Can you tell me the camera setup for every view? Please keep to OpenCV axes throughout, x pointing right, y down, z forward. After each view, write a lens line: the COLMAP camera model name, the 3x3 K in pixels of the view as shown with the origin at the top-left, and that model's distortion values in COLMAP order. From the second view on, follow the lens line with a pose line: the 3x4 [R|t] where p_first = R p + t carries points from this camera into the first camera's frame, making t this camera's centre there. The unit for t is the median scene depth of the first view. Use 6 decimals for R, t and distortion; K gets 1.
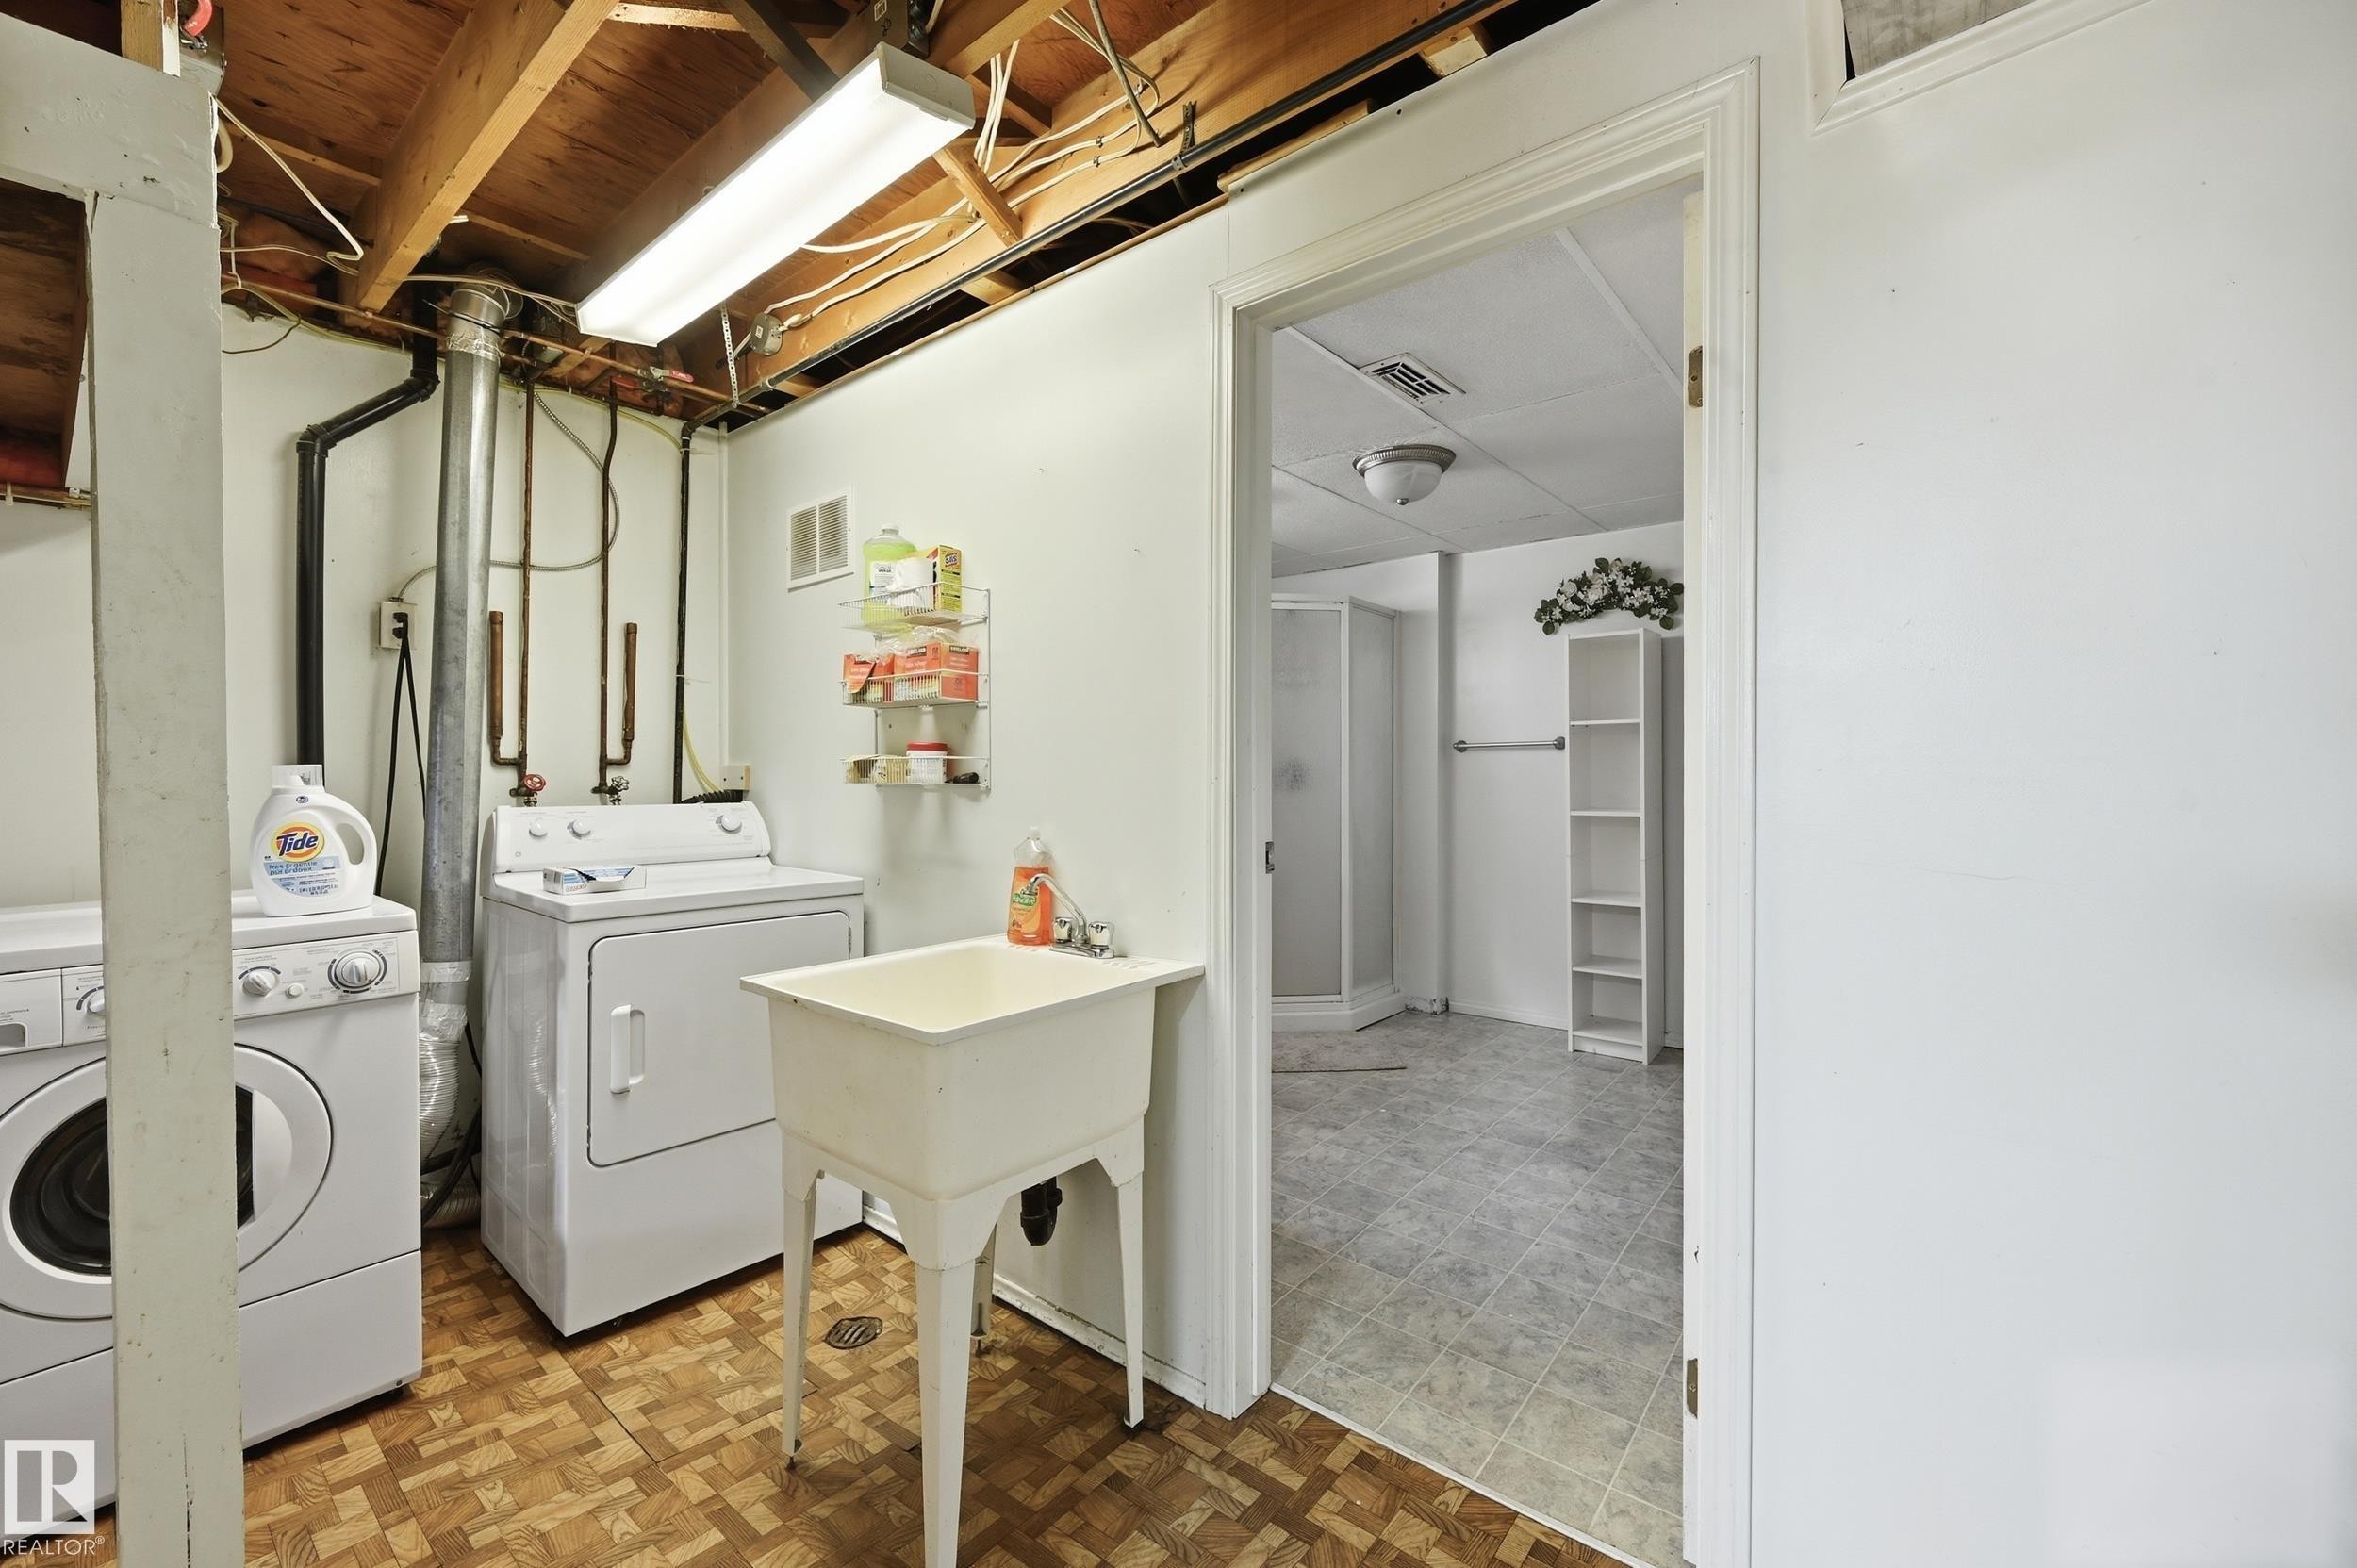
lens RADIAL K [[943.5, 0, 1177.7], [0, 943.5, 774.6], [0, 0, 1]] dist [0.002357, 0.000175]
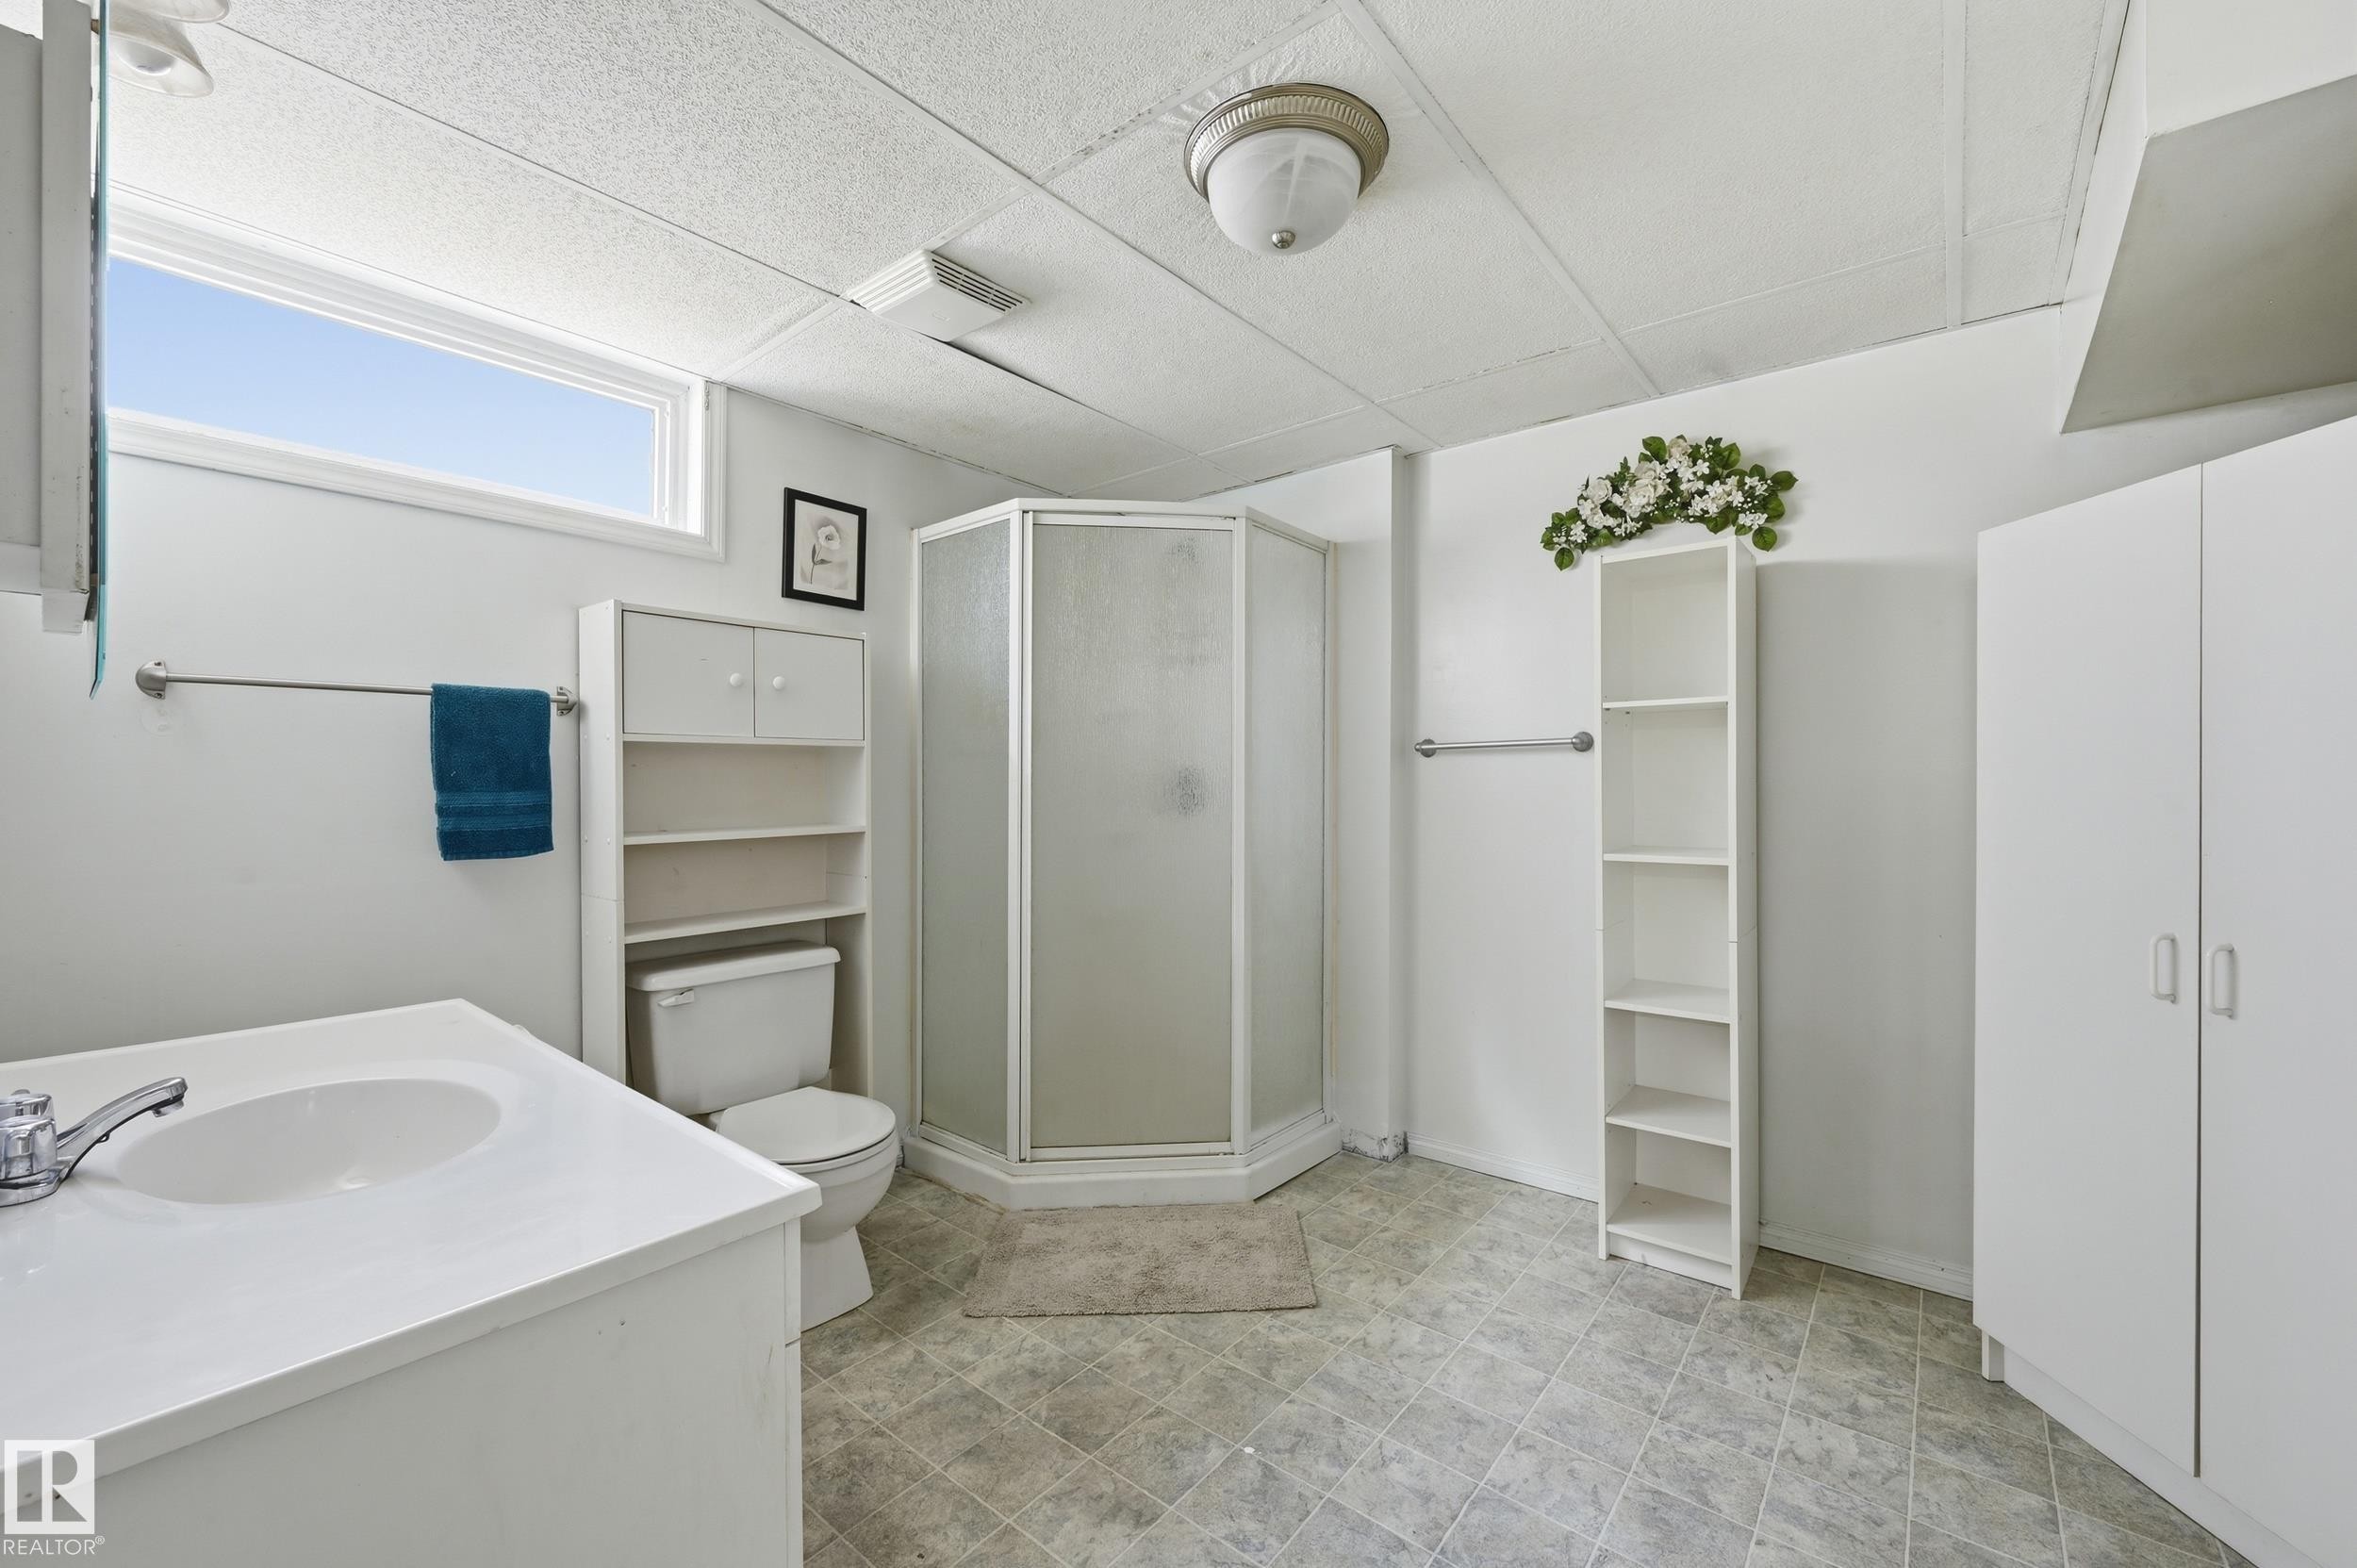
lens RADIAL K [[943.5, 0, 1164.2], [0, 943.5, 787.1], [0, 0, 1]] dist [0.002357, 0.000175]
pose [[0.999961, 0.002229, -0.008565, 0.140379], [-0.002251, 0.999994, -0.002565, -0.000888], [0.008559, 0.002584, 0.999960, 0.391448]]
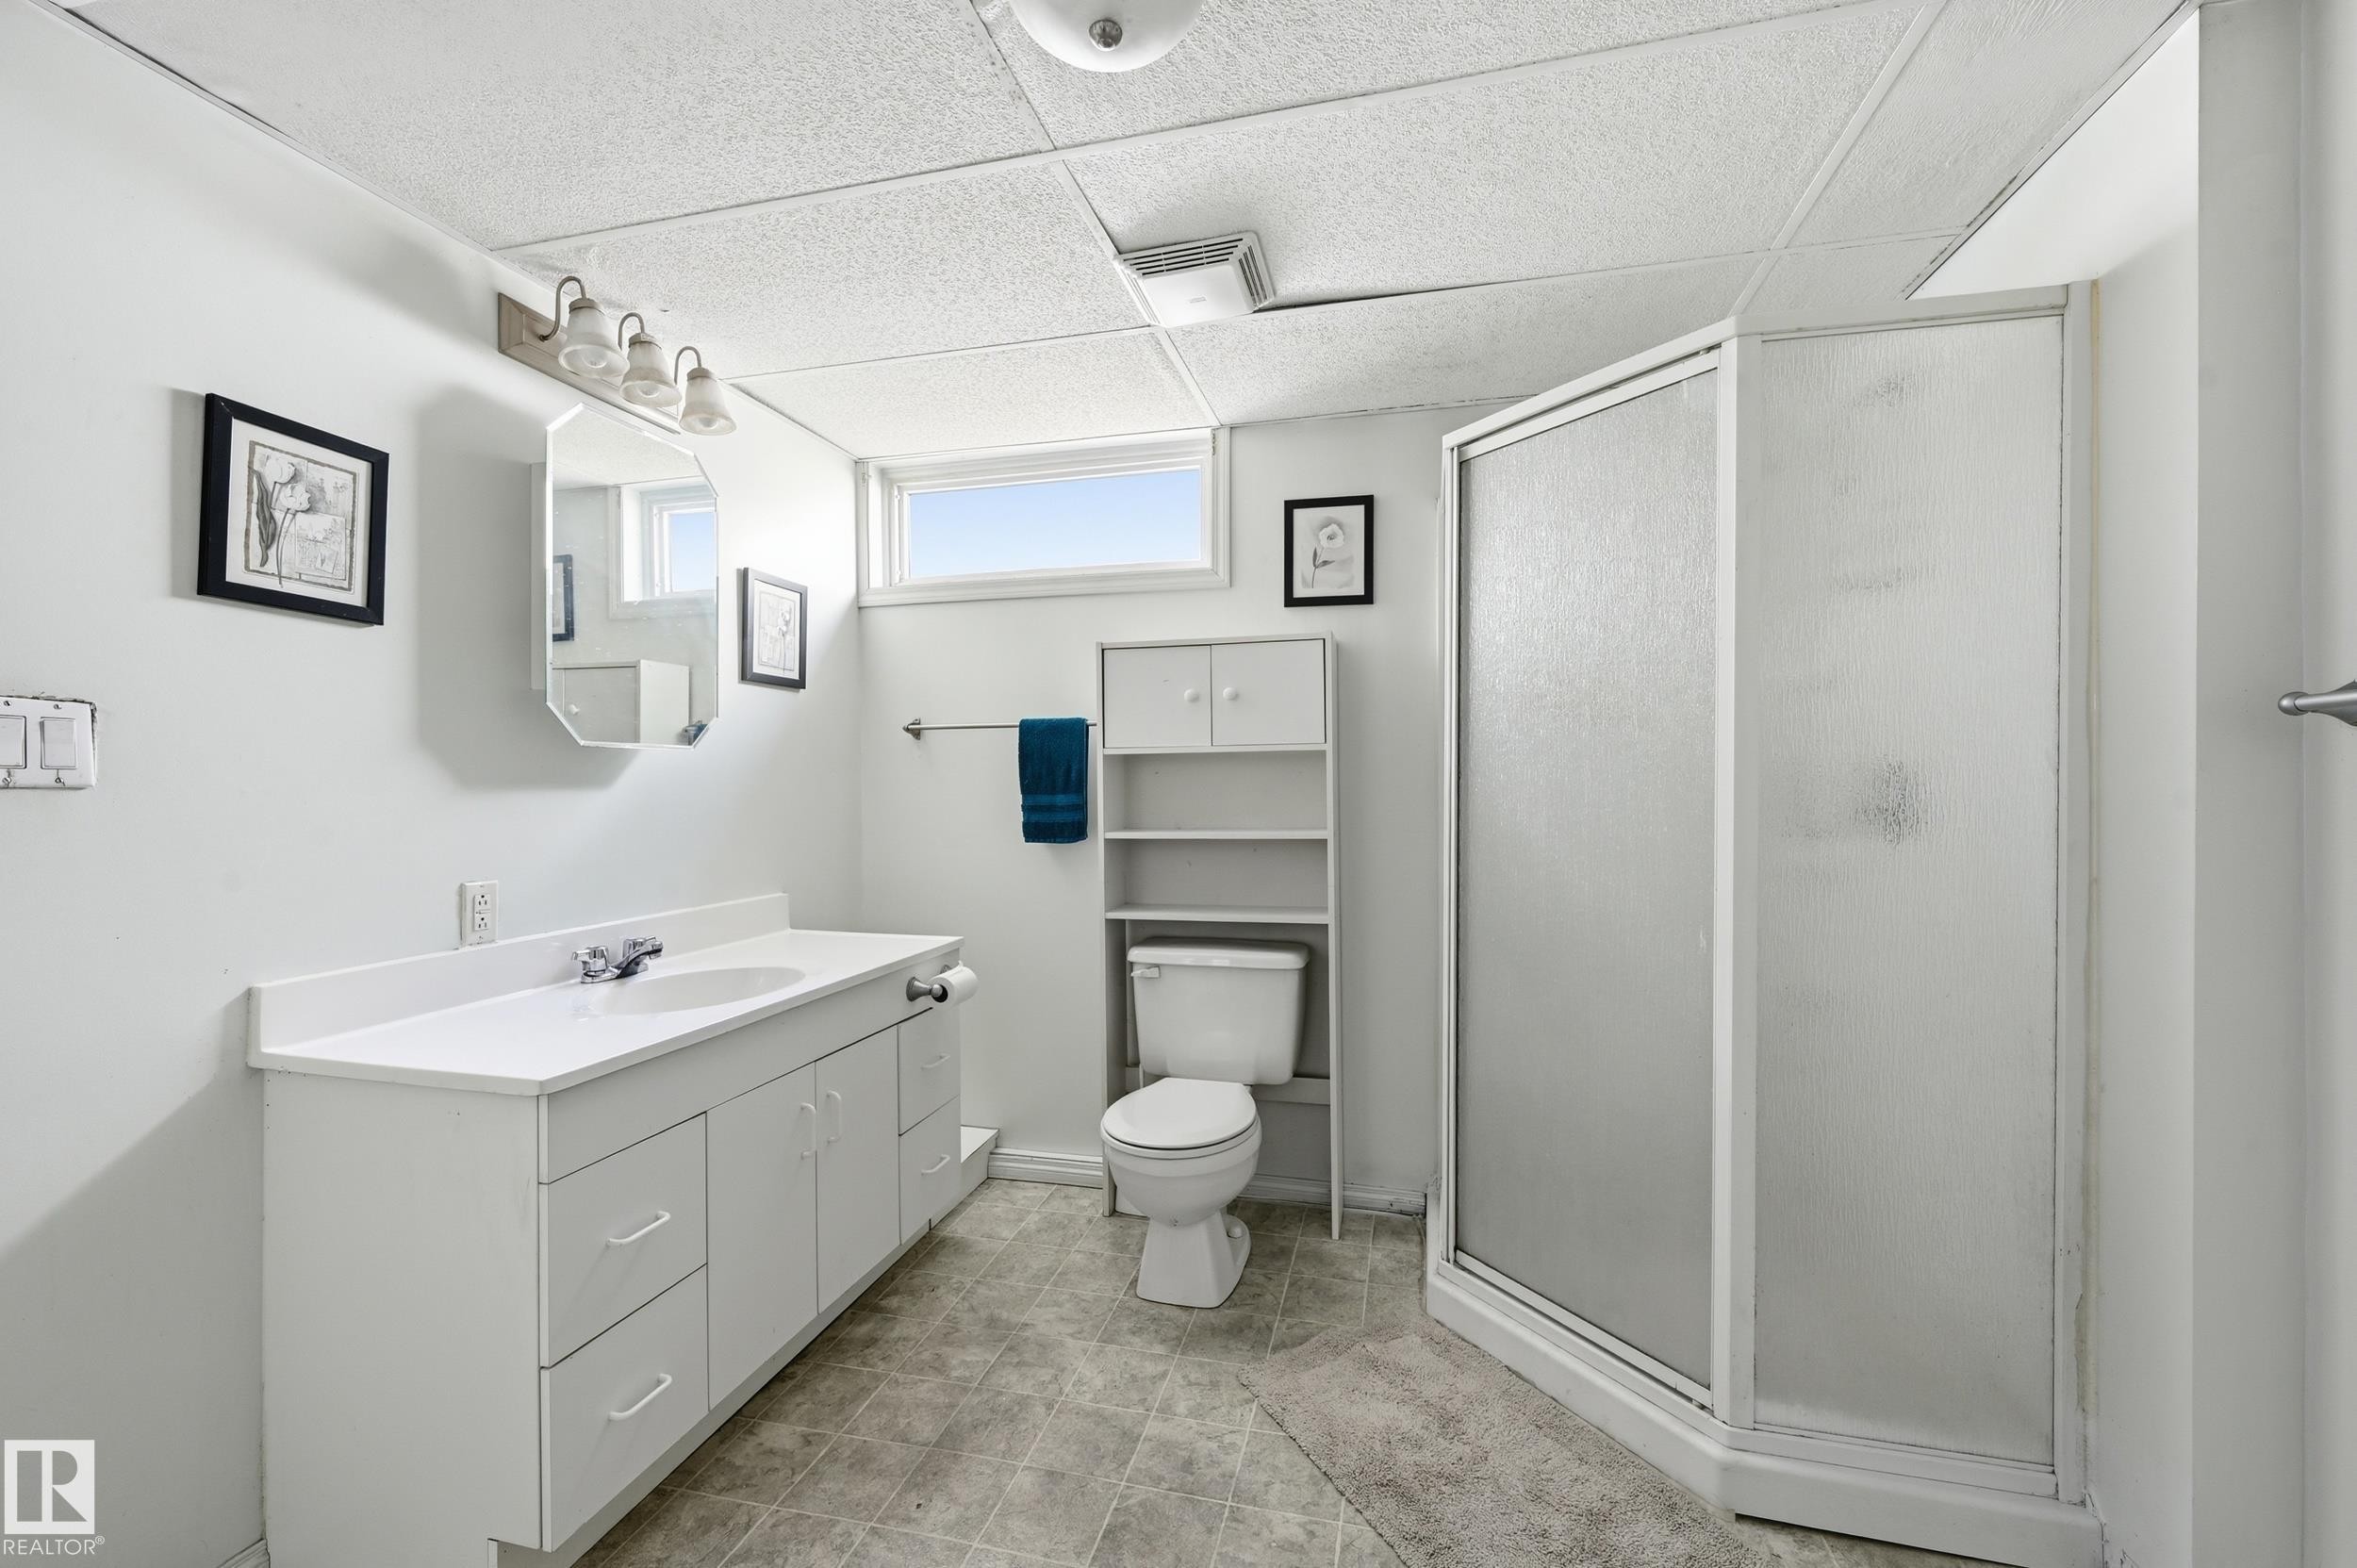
lens RADIAL K [[943.5, 0, 1168.8], [0, 943.5, 780.5], [0, 0, 1]] dist [0.002357, 0.000175]
pose [[0.421132, -0.000011, -0.906999, 0.442661], [-0.002656, 0.999996, -0.001245, -0.008490], [0.906995, 0.002933, 0.421131, 0.679029]]
